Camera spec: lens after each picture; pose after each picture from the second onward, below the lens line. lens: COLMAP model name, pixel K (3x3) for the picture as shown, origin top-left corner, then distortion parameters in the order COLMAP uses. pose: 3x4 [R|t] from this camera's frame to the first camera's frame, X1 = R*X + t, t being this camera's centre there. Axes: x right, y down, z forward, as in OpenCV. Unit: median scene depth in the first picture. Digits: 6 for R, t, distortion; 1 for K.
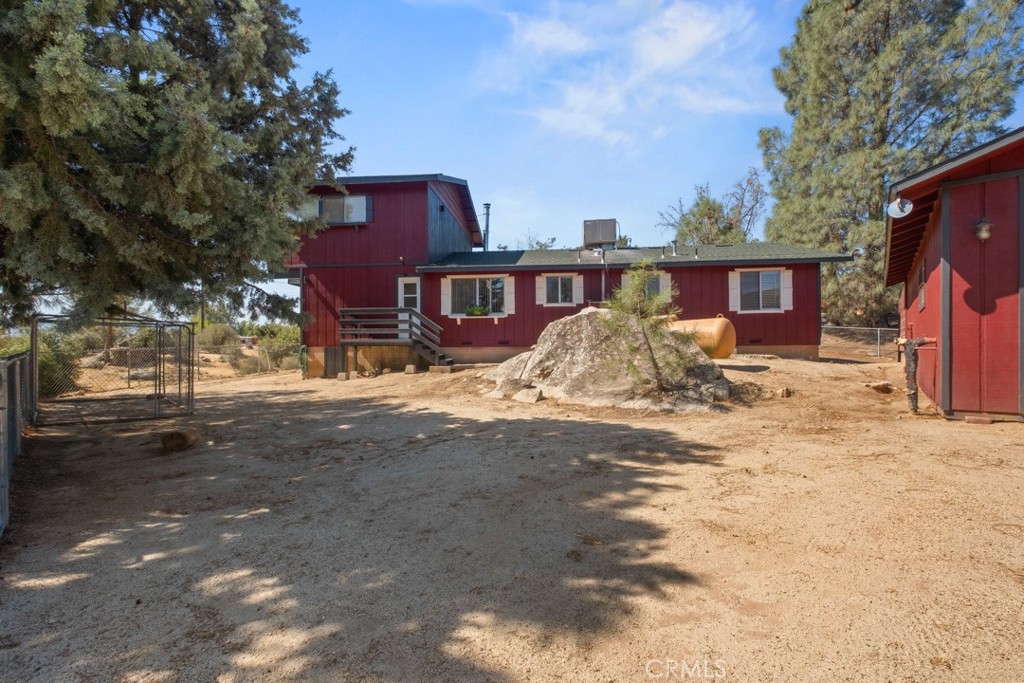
lens RADIAL K [[450.0, 0, 499.9], [0, 450.0, 349.8], [0, 0, 1]] dist [0.008147, -0.000284]
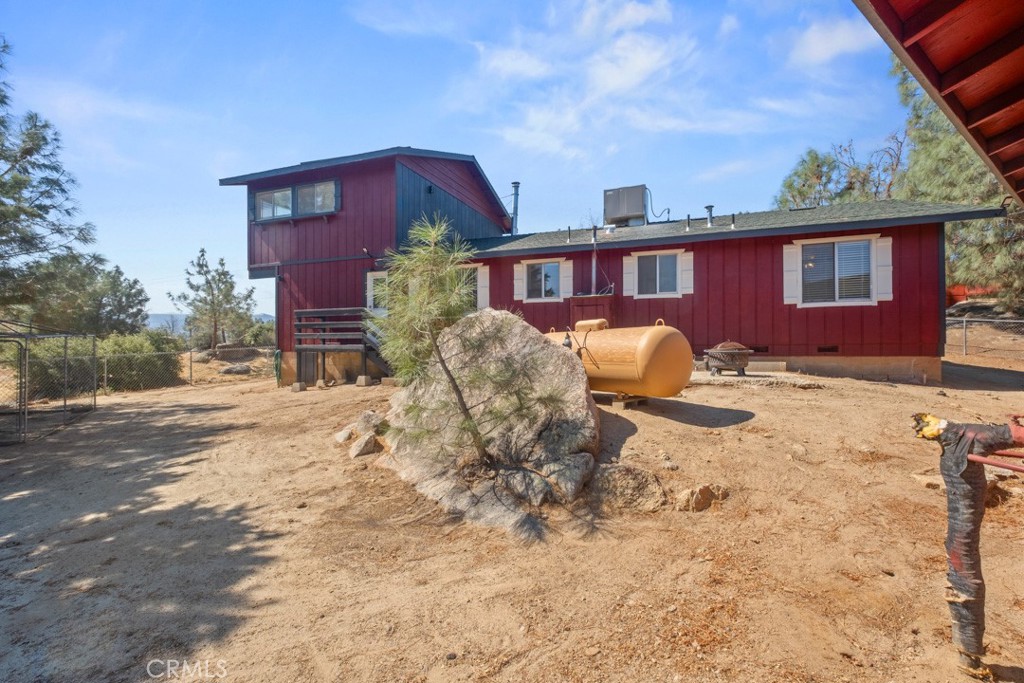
lens RADIAL K [[446.7, 0, 512.0], [0, 446.7, 341.5], [0, 0, 1]] dist [-0.002575, -0.000825]
pose [[0.968804, -0.000878, -0.247827, 0.260099], [0.001927, 0.999990, 0.003990, -0.031296], [0.247821, -0.004343, 0.968796, 0.238743]]
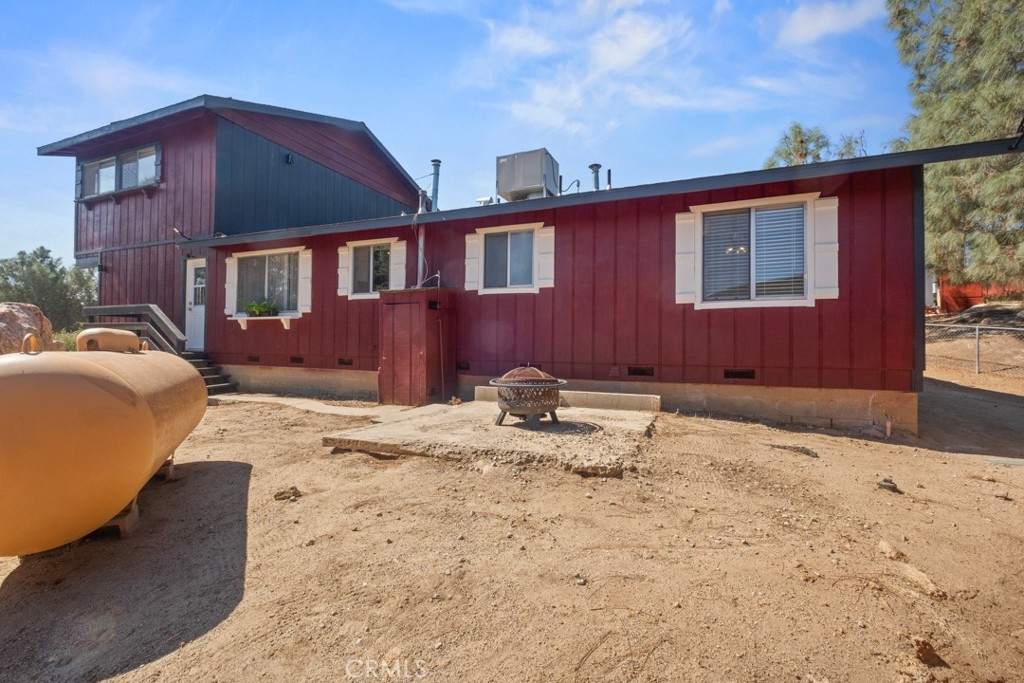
lens RADIAL K [[440.5, 0, 515.4], [0, 440.5, 336.3], [0, 0, 1]] dist [-0.003499, -0.000898]
pose [[0.959589, 0.007656, -0.281300, 0.443108], [-0.010036, 0.999925, -0.007022, -0.045871], [0.281225, 0.009561, 0.959594, 0.505658]]
